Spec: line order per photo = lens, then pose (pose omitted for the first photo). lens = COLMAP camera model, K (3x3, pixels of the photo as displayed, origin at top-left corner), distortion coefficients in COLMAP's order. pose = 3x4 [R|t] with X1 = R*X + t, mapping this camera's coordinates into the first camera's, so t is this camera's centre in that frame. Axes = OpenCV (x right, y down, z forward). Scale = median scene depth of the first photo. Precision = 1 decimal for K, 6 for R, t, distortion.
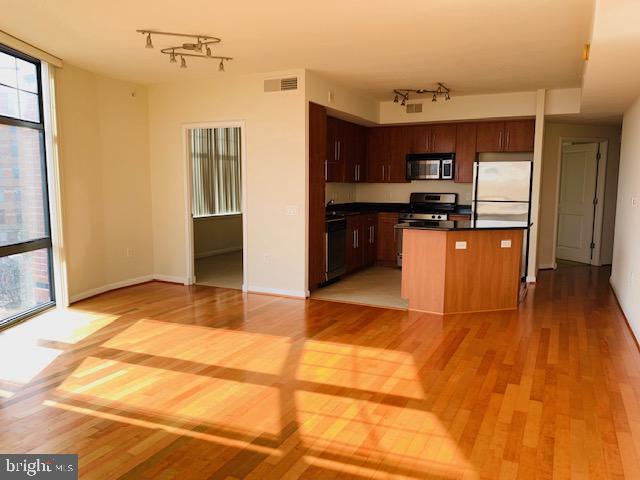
lens RADIAL K [[483.2, 0, 319.4], [0, 483.2, 243.1], [0, 0, 1]] dist [0.015837, -0.017970]
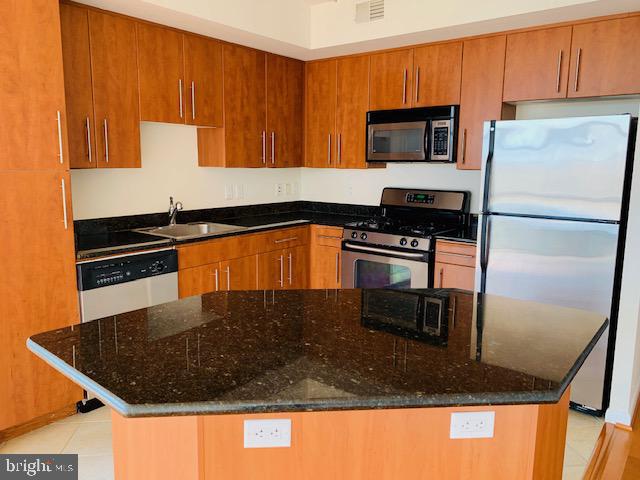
lens RADIAL K [[483.2, 0, 324.5], [0, 483.2, 236.0], [0, 0, 1]] dist [0.015837, -0.017970]
pose [[0.981702, 0.034120, -0.187340, 0.242959], [-0.029455, 0.999184, 0.027630, -0.068582], [0.188130, -0.021606, 0.981906, 0.511267]]
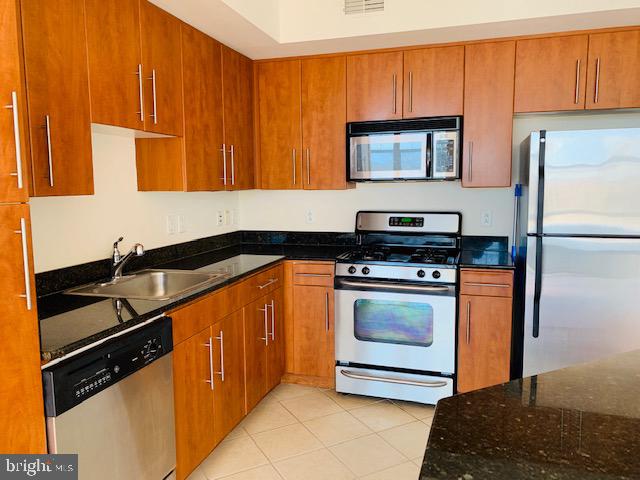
lens RADIAL K [[483.2, 0, 317.8], [0, 483.2, 236.1], [0, 0, 1]] dist [0.015837, -0.017970]
pose [[0.985279, -0.032346, 0.167863, 0.084122], [0.035856, 0.999196, -0.017923, -0.079020], [-0.167149, 0.023678, 0.985647, 0.608428]]
